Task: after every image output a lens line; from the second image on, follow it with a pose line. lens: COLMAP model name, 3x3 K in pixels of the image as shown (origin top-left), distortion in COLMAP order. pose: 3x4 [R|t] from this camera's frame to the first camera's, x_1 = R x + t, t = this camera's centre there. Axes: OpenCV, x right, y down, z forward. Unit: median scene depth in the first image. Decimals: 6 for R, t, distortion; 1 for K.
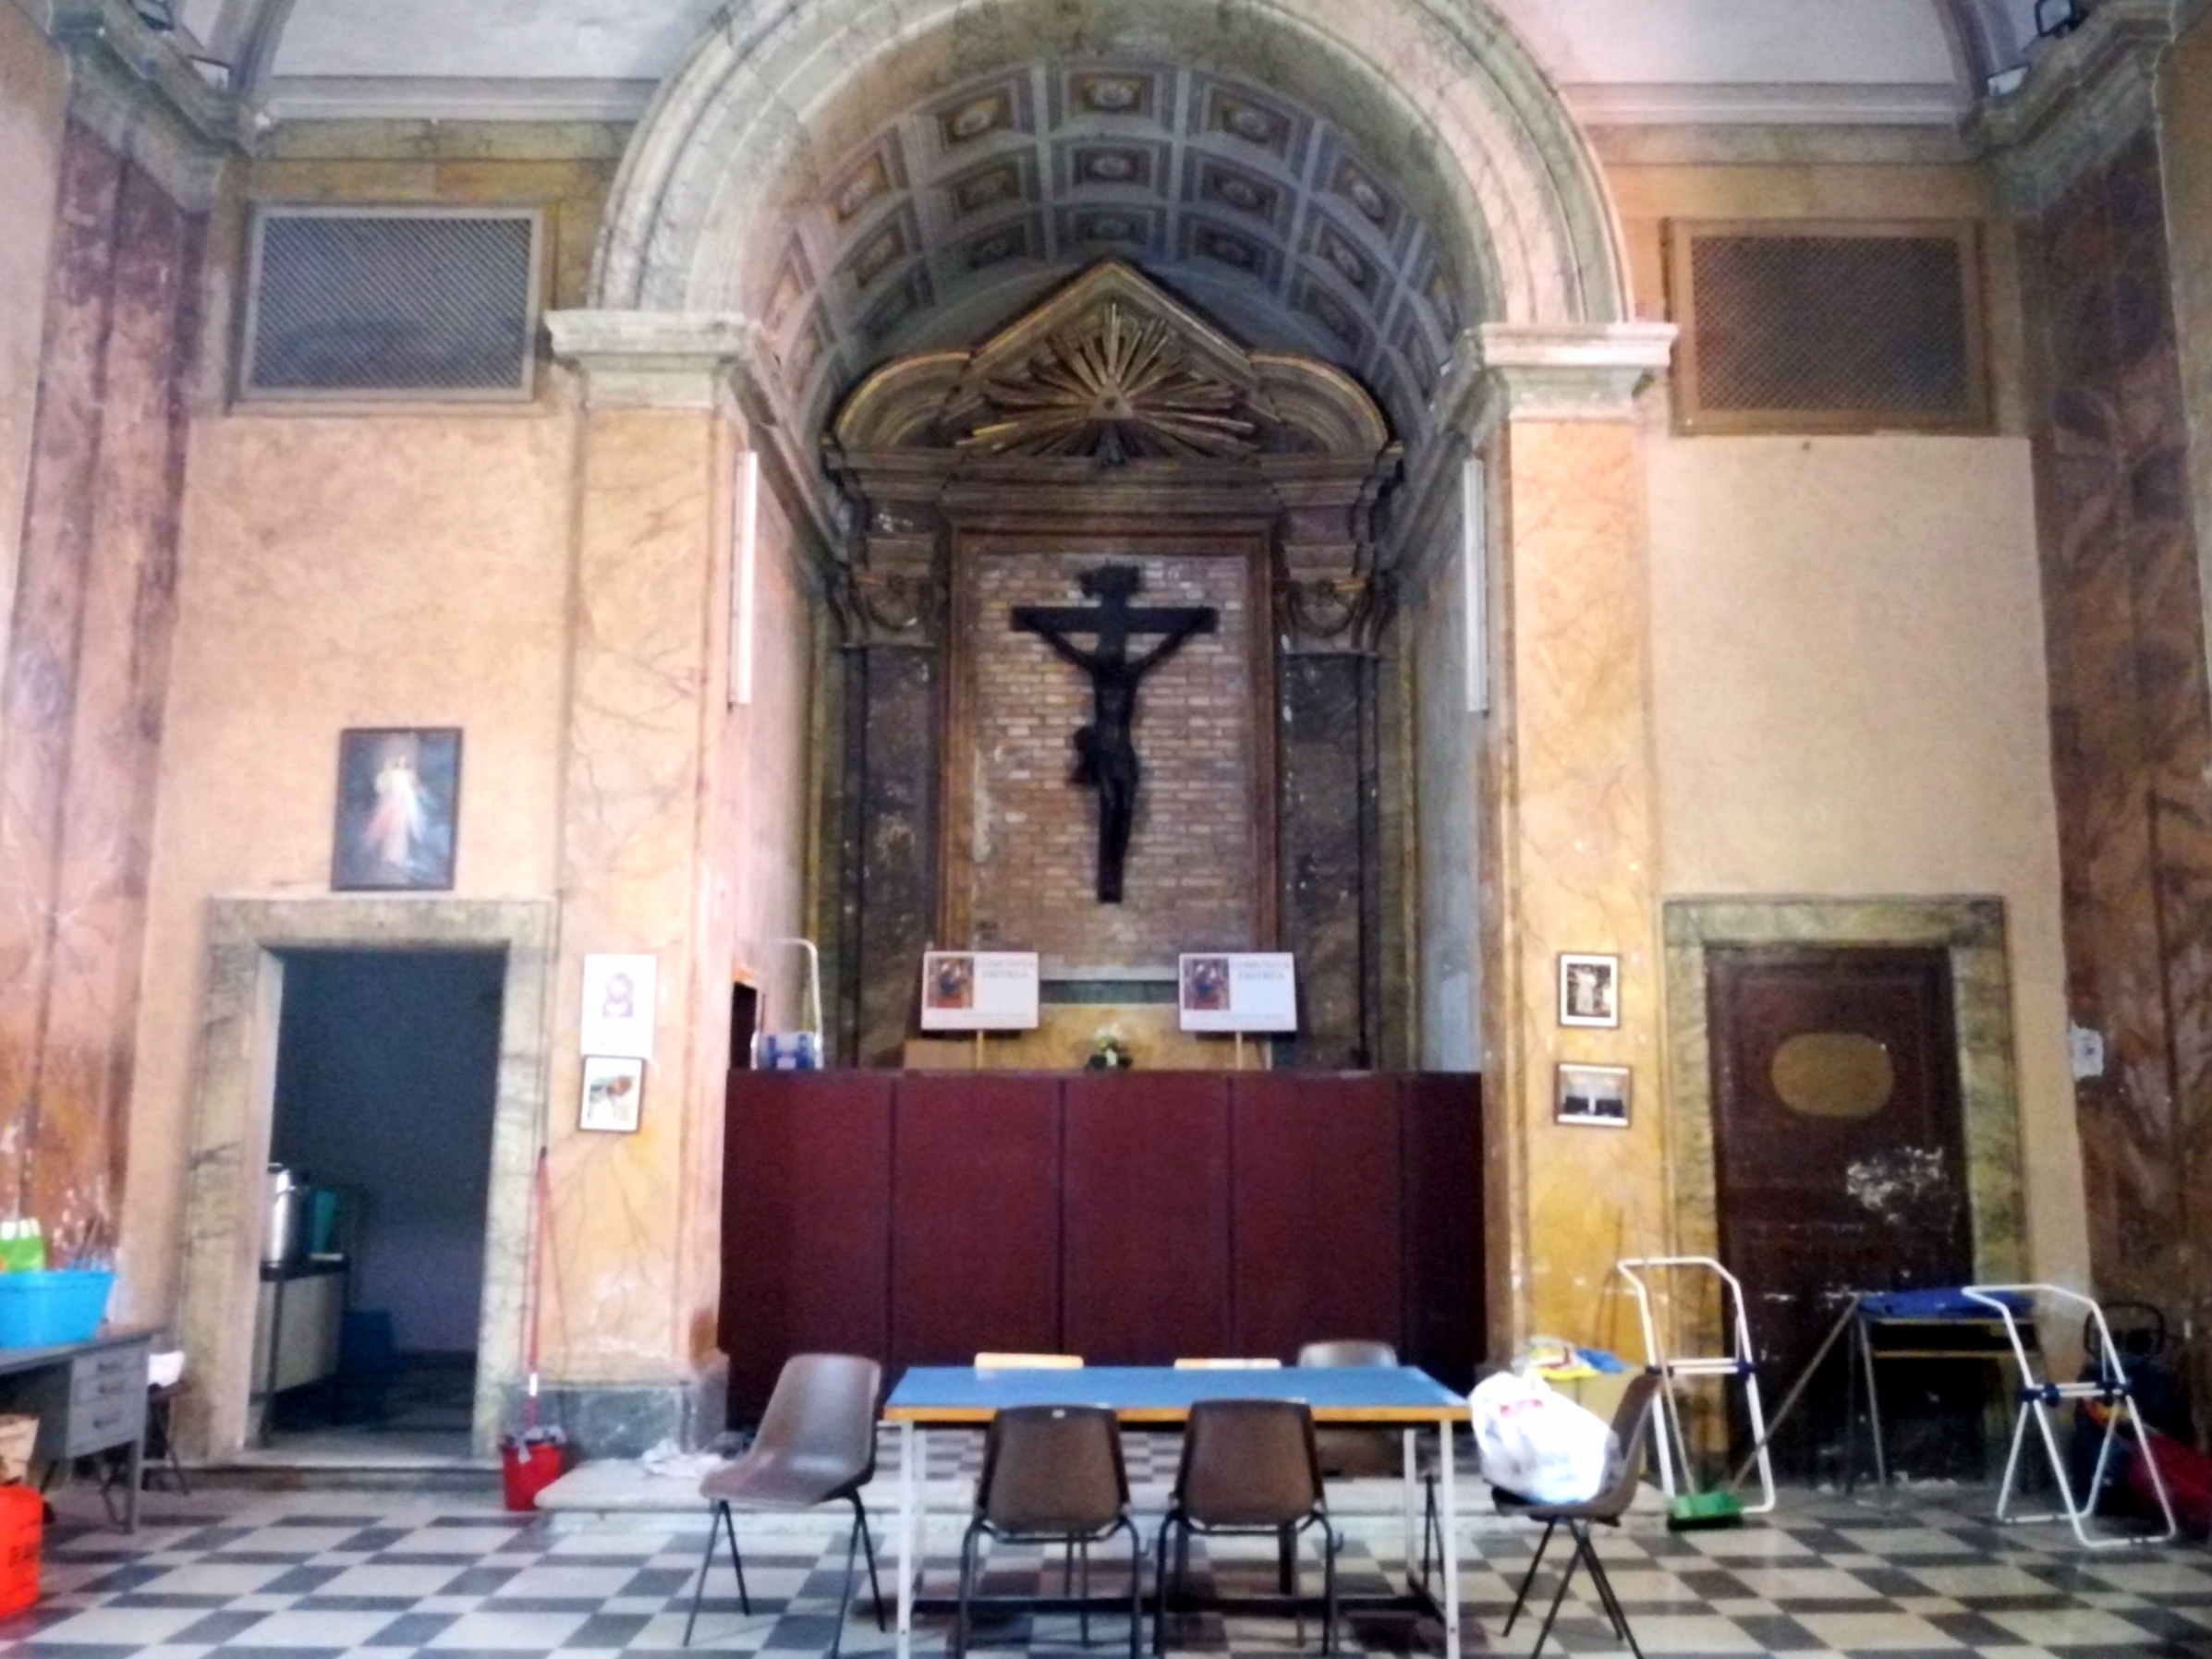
lens RADIAL K [[1778.9, 0, 1109.7], [0, 1778.9, 835.9], [0, 0, 1]] dist [0.003166, 0.003531]
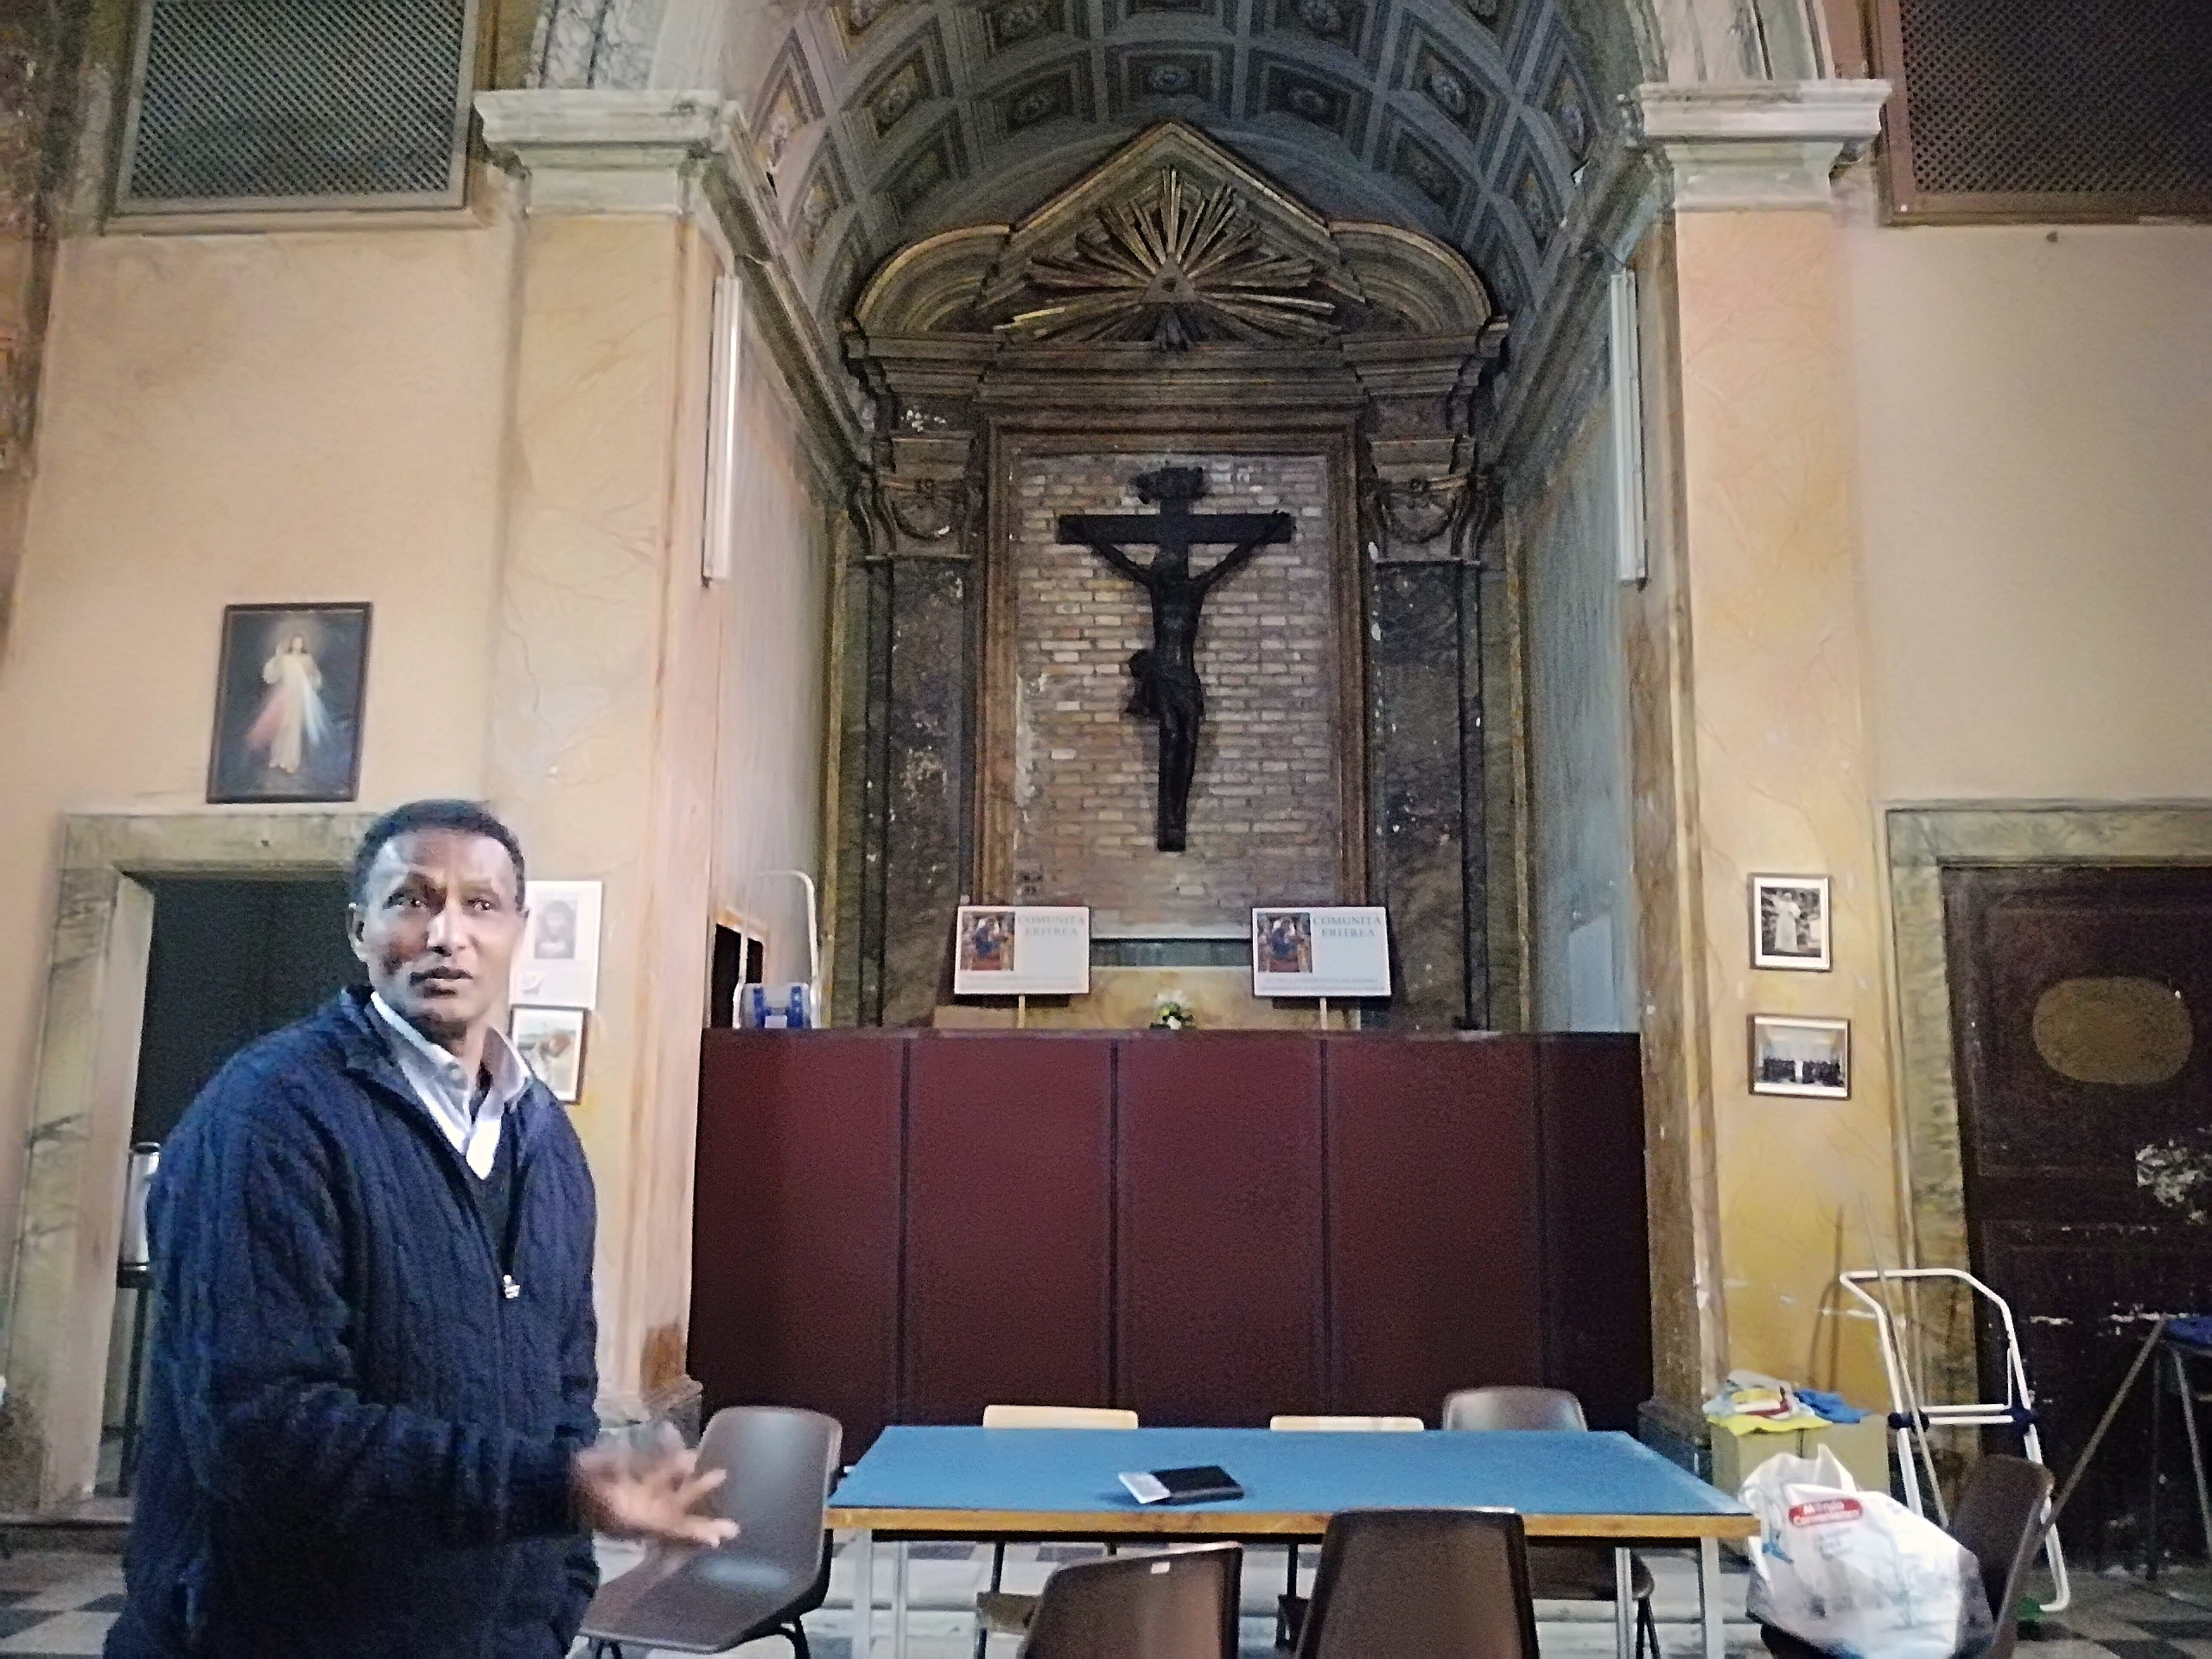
lens RADIAL K [[1728.0, 0, 1104.3], [0, 1728.0, 825.6], [0, 0, 1]] dist [-0.000366, -0.010256]
pose [[0.999293, -0.004011, -0.037370, -0.001431], [0.003623, 0.999939, -0.010440, 0.041701], [0.037410, 0.010298, 0.999247, 0.191227]]
